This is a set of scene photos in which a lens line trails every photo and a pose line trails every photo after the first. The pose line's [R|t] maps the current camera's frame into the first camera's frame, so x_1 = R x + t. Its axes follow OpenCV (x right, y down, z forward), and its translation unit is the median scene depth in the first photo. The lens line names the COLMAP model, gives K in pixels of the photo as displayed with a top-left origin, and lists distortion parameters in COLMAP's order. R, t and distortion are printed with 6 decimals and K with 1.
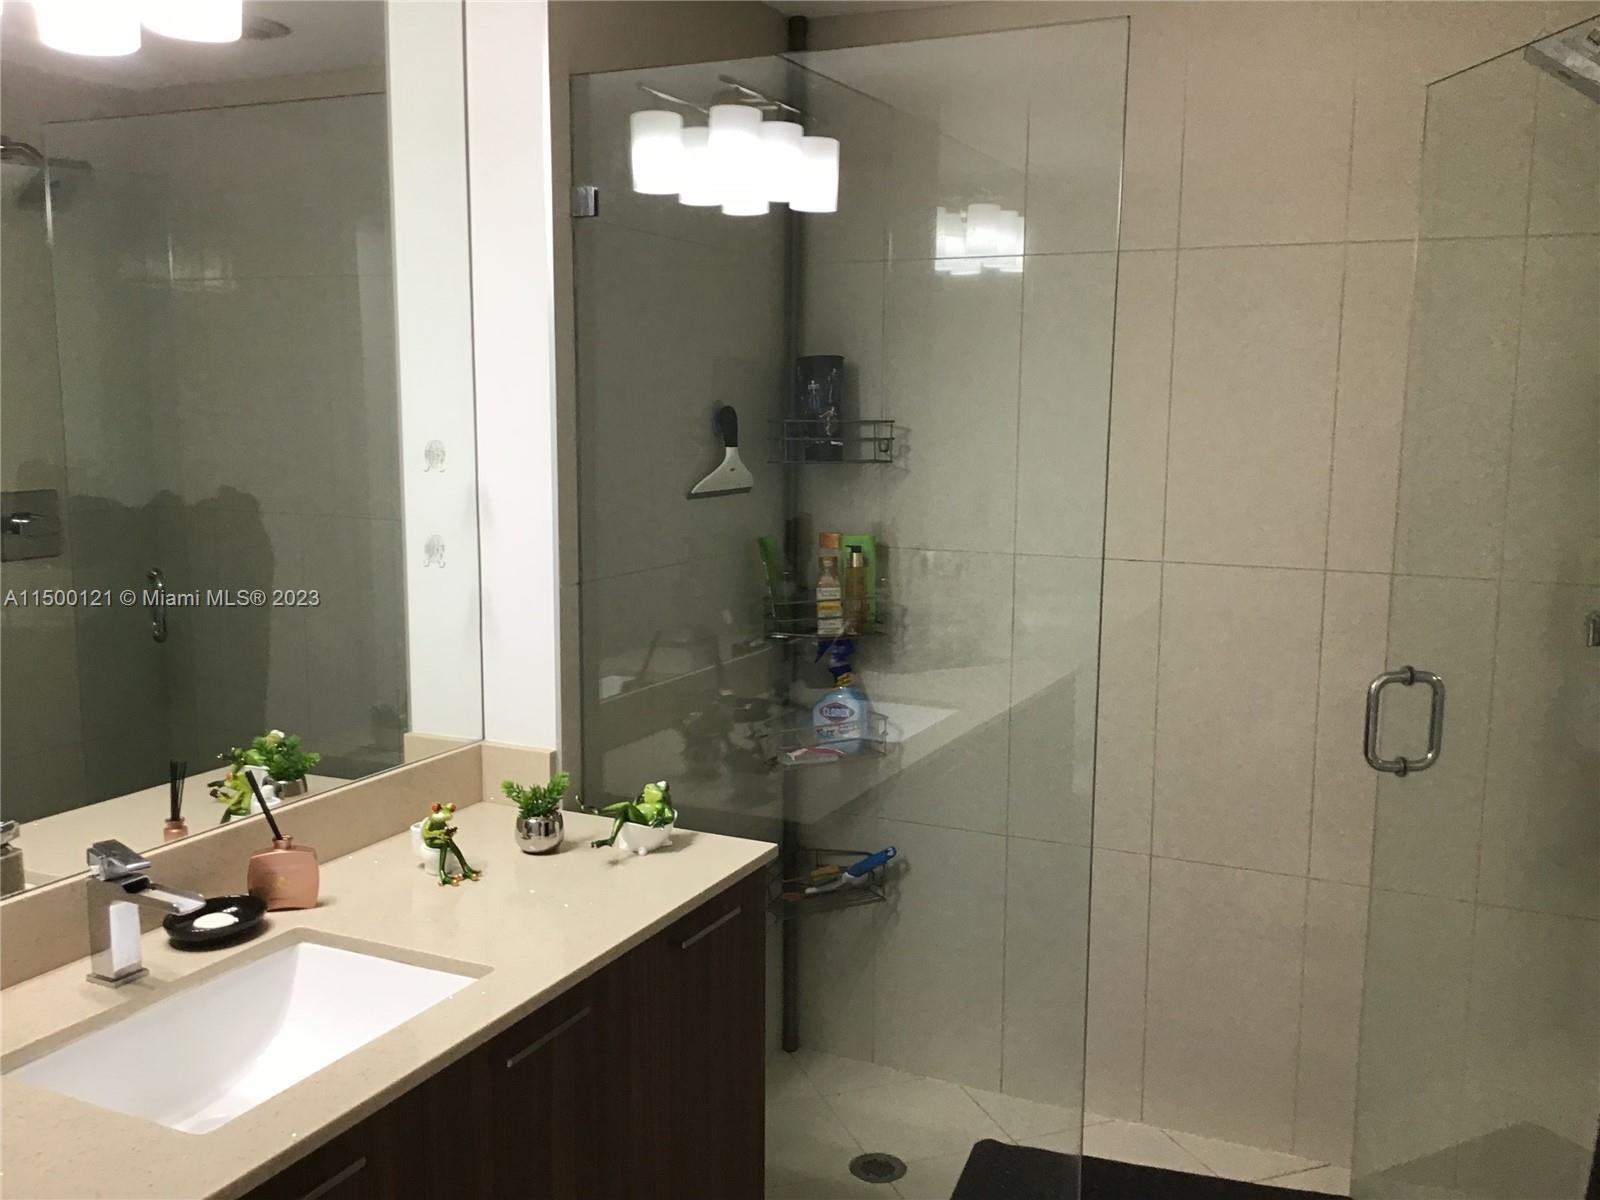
lens RADIAL K [[1454.5, 0, 813.9], [0, 1454.5, 604.4], [0, 0, 1]] dist [0.103089, -0.175973]
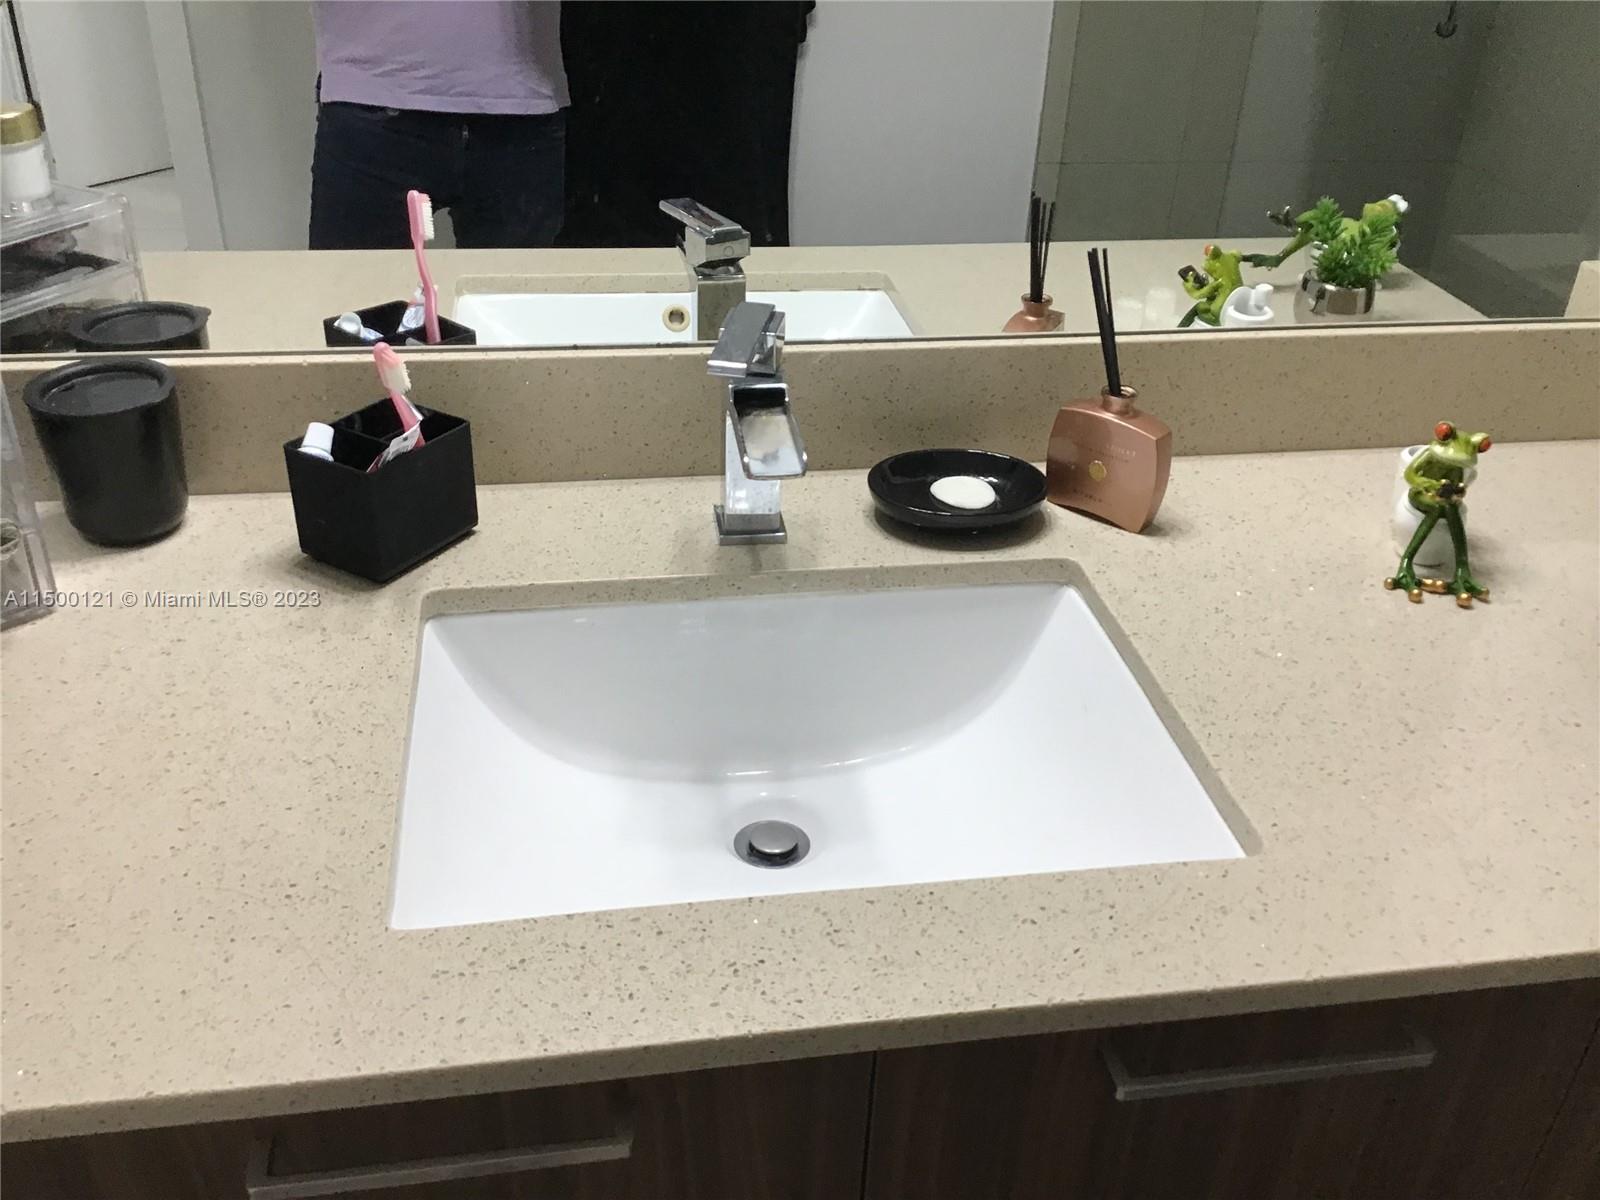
lens RADIAL K [[1454.5, 0, 813.9], [0, 1454.5, 604.4], [0, 0, 1]] dist [0.103089, -0.175973]
pose [[0.570075, 0.435311, -0.696792, -0.019038], [-0.151805, 0.889305, 0.431383, 0.014198], [0.807446, -0.140145, 0.573053, 0.561876]]
